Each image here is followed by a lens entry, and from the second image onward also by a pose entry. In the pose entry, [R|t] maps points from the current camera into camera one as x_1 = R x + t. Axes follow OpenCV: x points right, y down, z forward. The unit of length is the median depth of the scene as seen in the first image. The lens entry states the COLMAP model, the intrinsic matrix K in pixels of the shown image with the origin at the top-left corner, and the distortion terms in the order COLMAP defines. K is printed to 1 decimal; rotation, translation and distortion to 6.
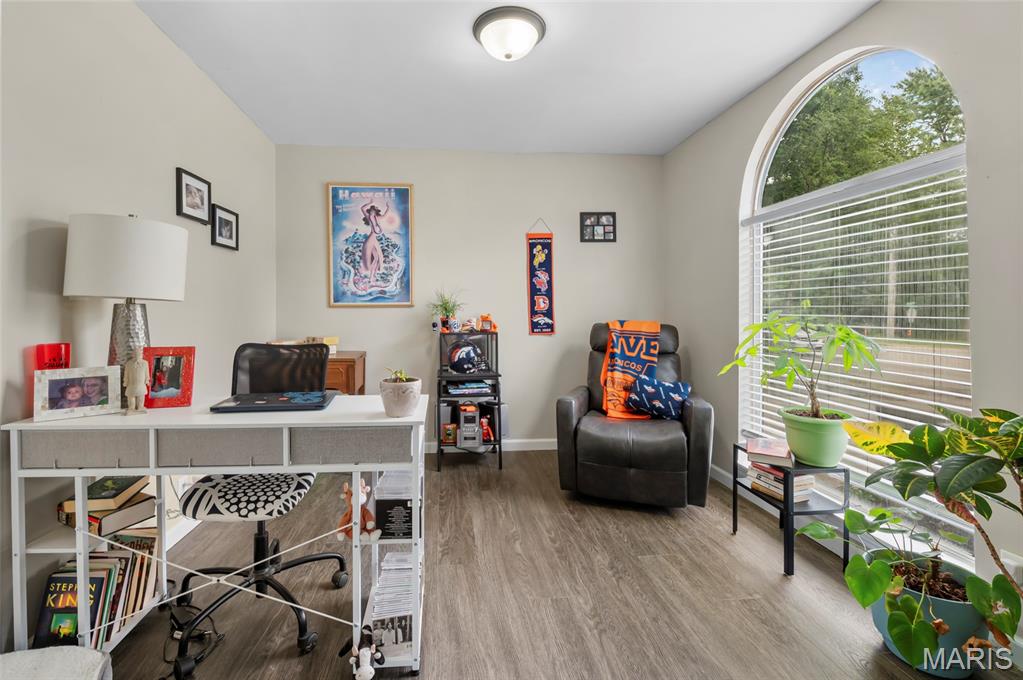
lens RADIAL K [[439.7, 0, 468.8], [0, 439.7, 318.0], [0, 0, 1]] dist [-0.009441, -0.000233]
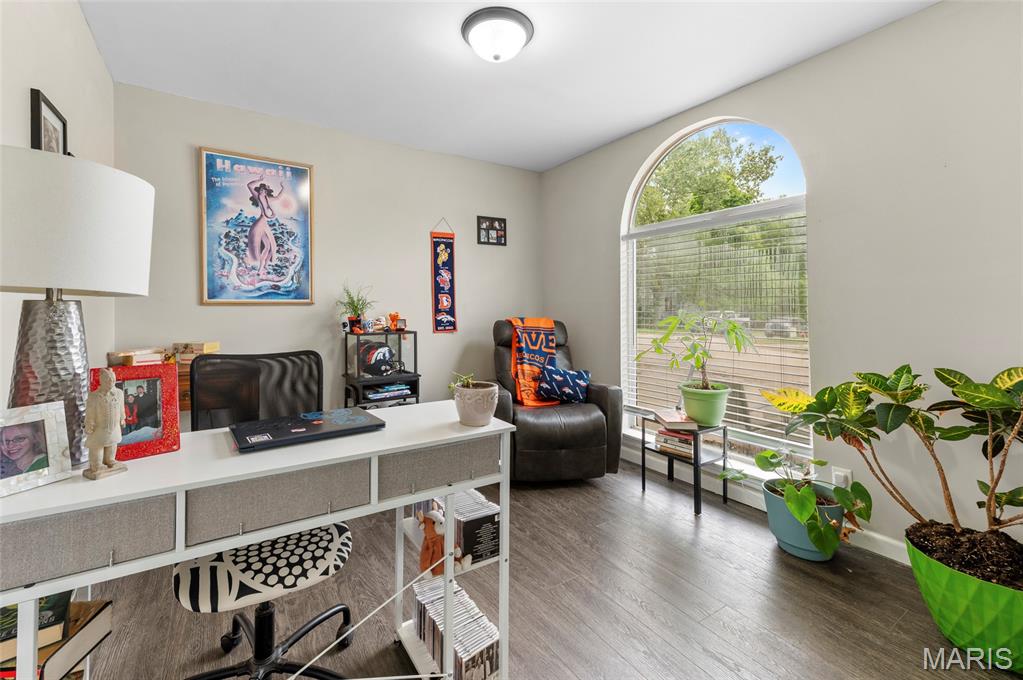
lens RADIAL K [[433.4, 0, 476.3], [0, 433.4, 310.7], [0, 0, 1]] dist [0.015360, -0.000007]
pose [[0.890416, -0.003174, 0.455136, -0.258468], [0.007795, 0.999935, -0.008276, -0.003729], [-0.455080, 0.010917, 0.890384, 0.084809]]
